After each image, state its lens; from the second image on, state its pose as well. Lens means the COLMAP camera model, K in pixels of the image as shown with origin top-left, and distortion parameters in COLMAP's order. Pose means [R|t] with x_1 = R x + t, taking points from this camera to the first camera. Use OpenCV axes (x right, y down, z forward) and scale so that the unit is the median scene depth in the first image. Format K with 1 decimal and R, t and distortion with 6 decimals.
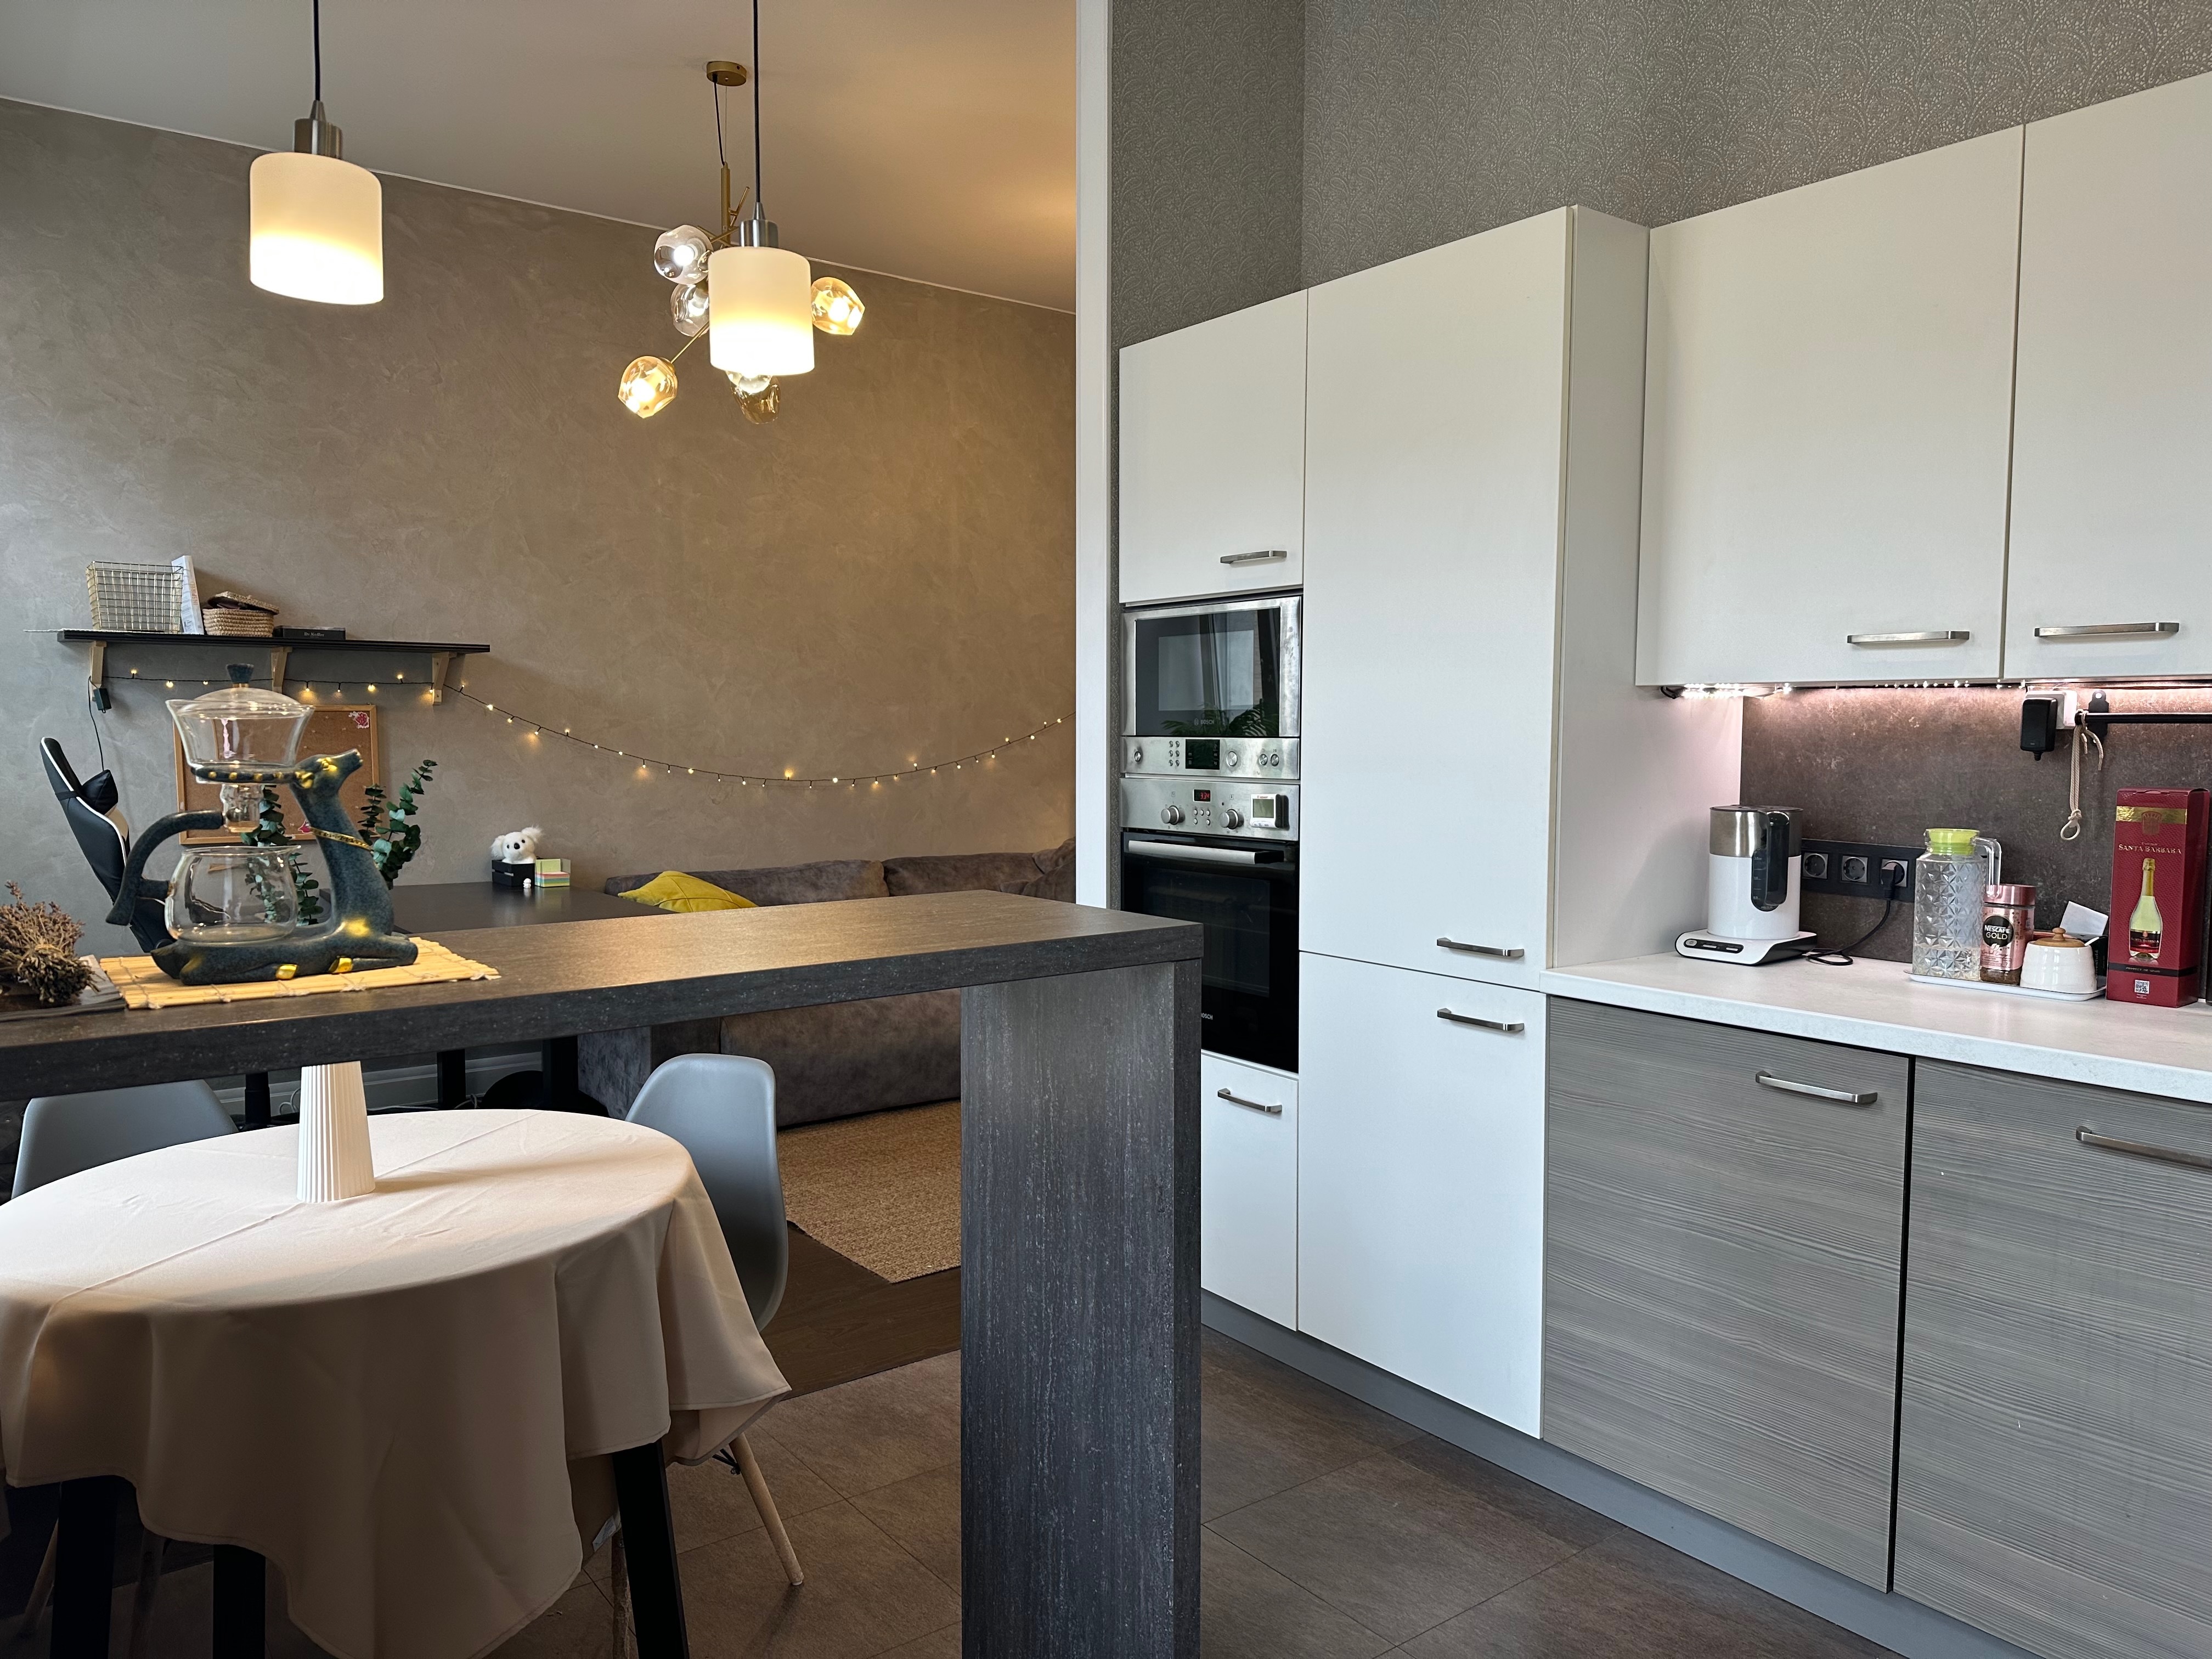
lens RADIAL K [[1522.0, 0, 1104.4], [0, 1522.0, 828.5], [0, 0, 1]] dist [-0.007048, -0.012020]
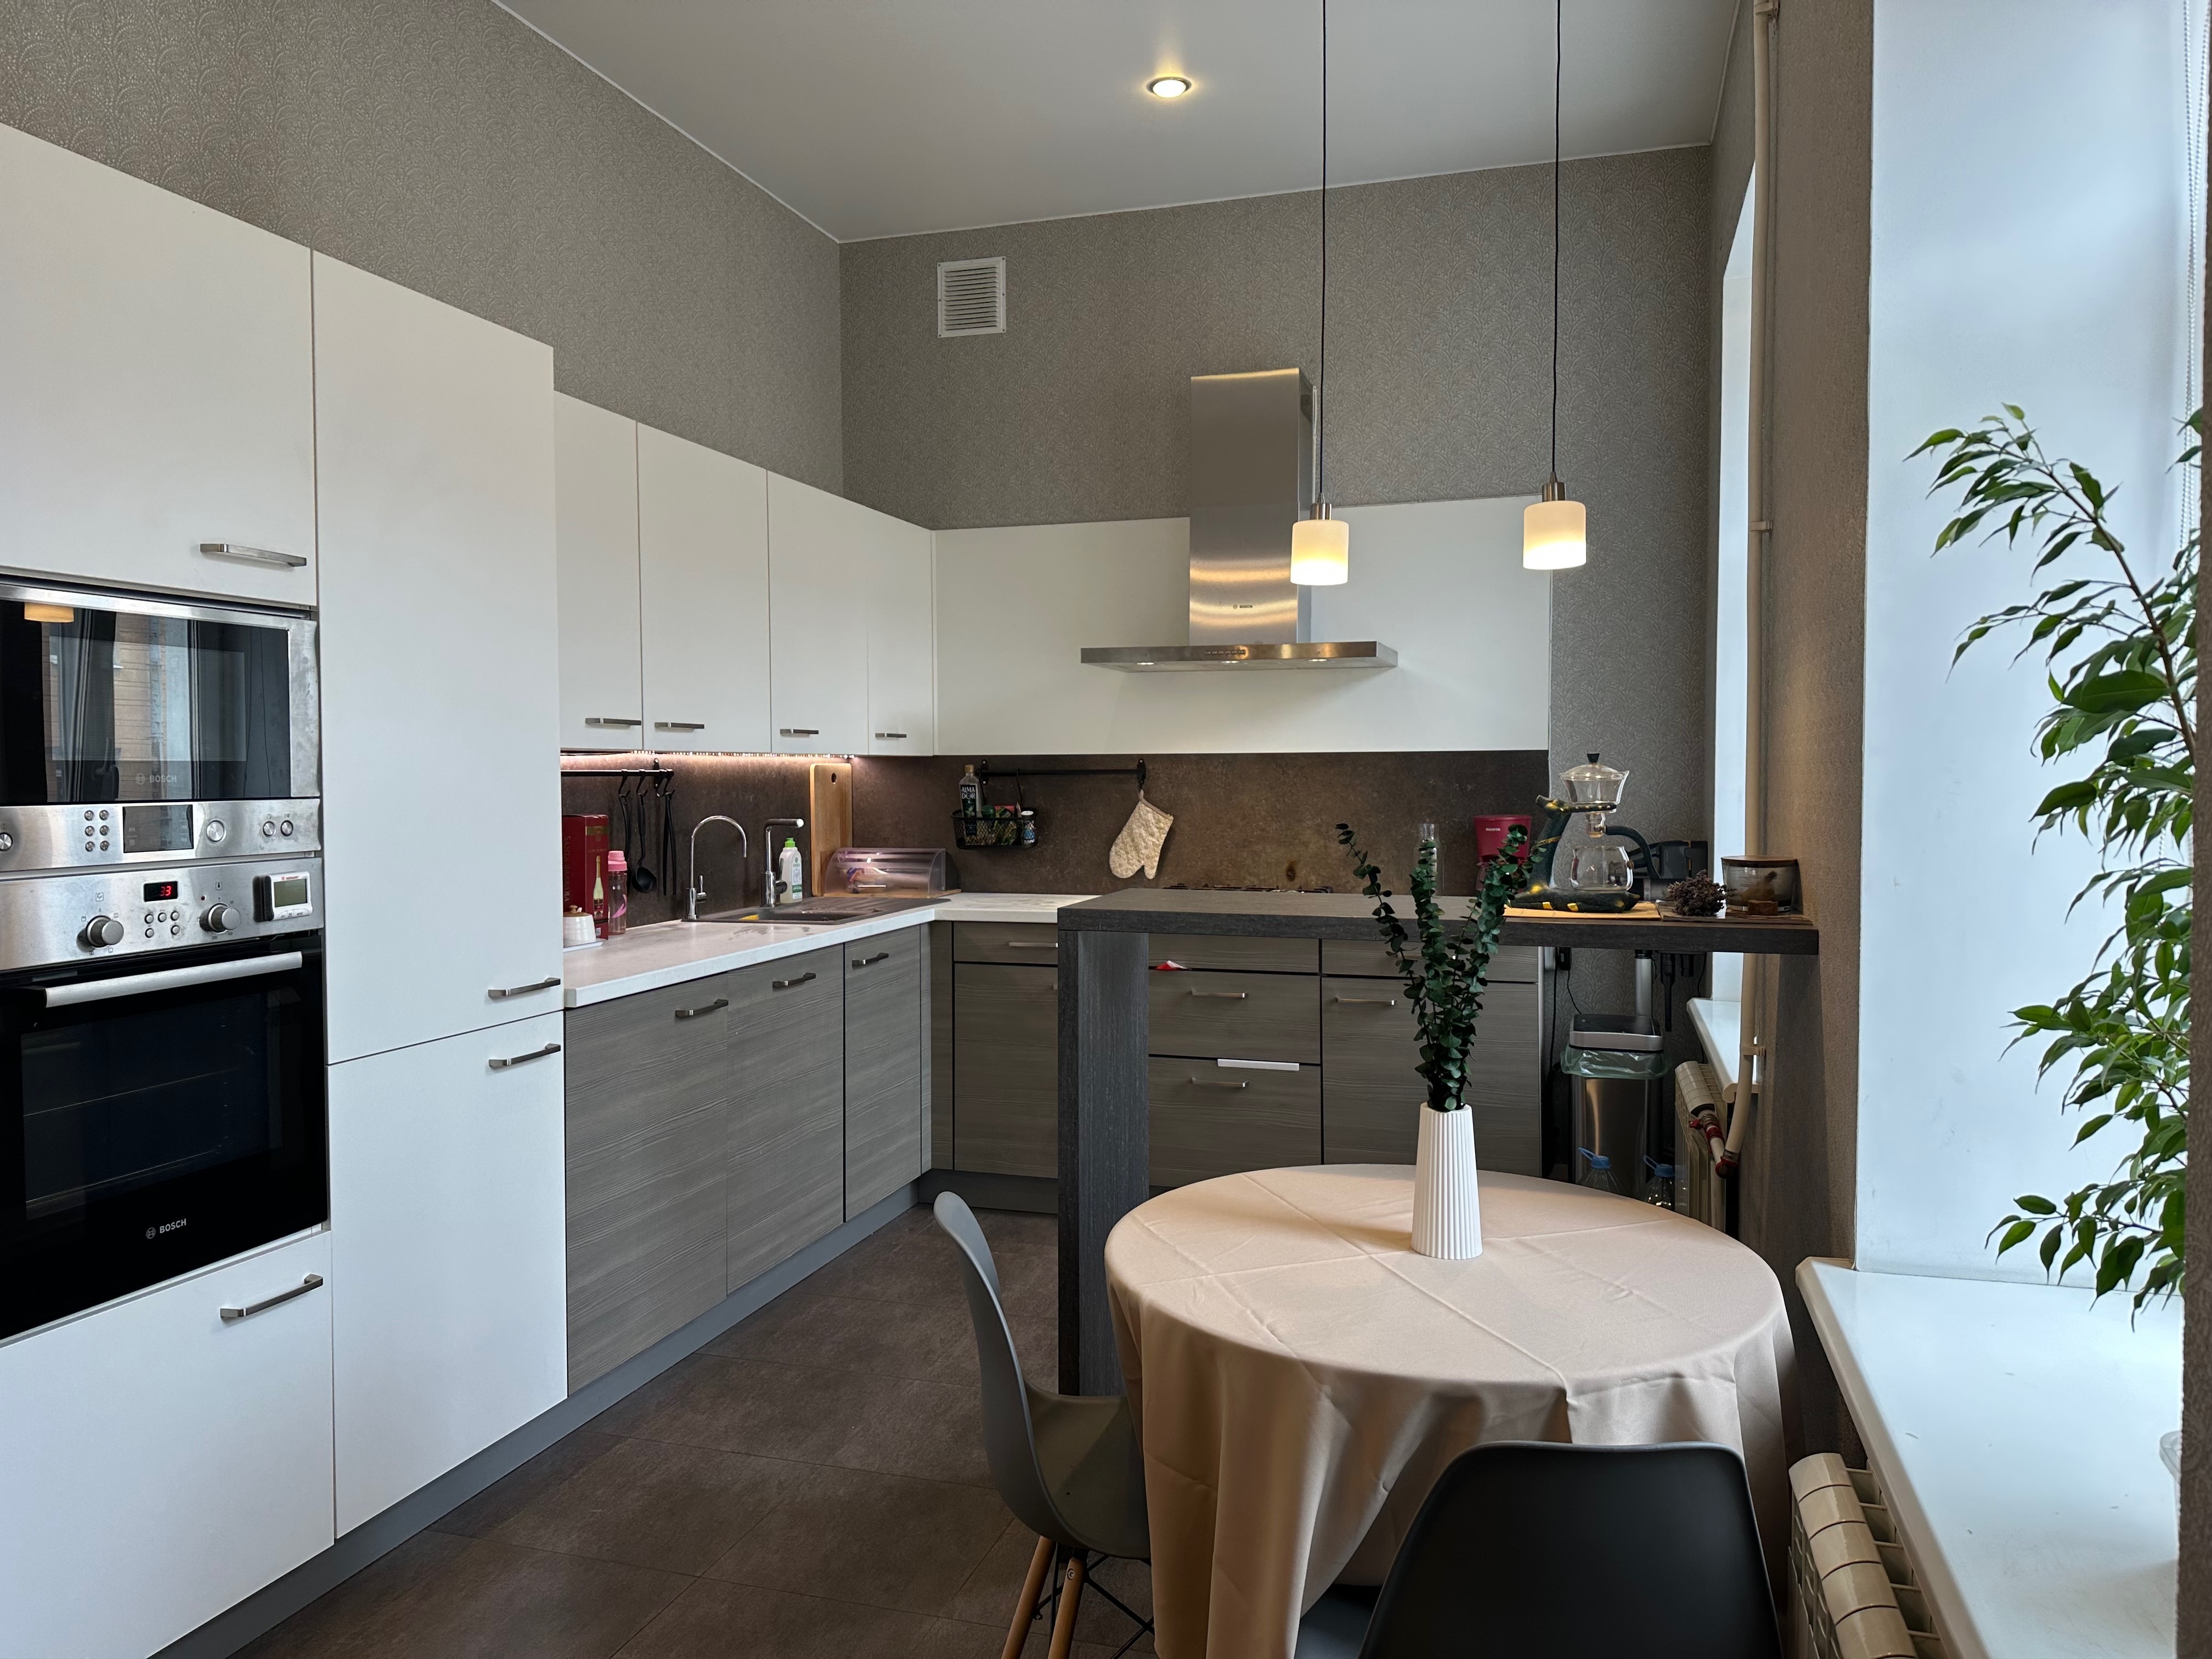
lens RADIAL K [[1522.0, 0, 1104.4], [0, 1522.0, 826.1], [0, 0, 1]] dist [-0.007048, -0.012020]
pose [[-0.585090, -0.032965, 0.810298, -0.688929], [0.053139, 0.995468, 0.078868, -0.078097], [-0.809226, 0.089203, -0.580686, 1.029711]]
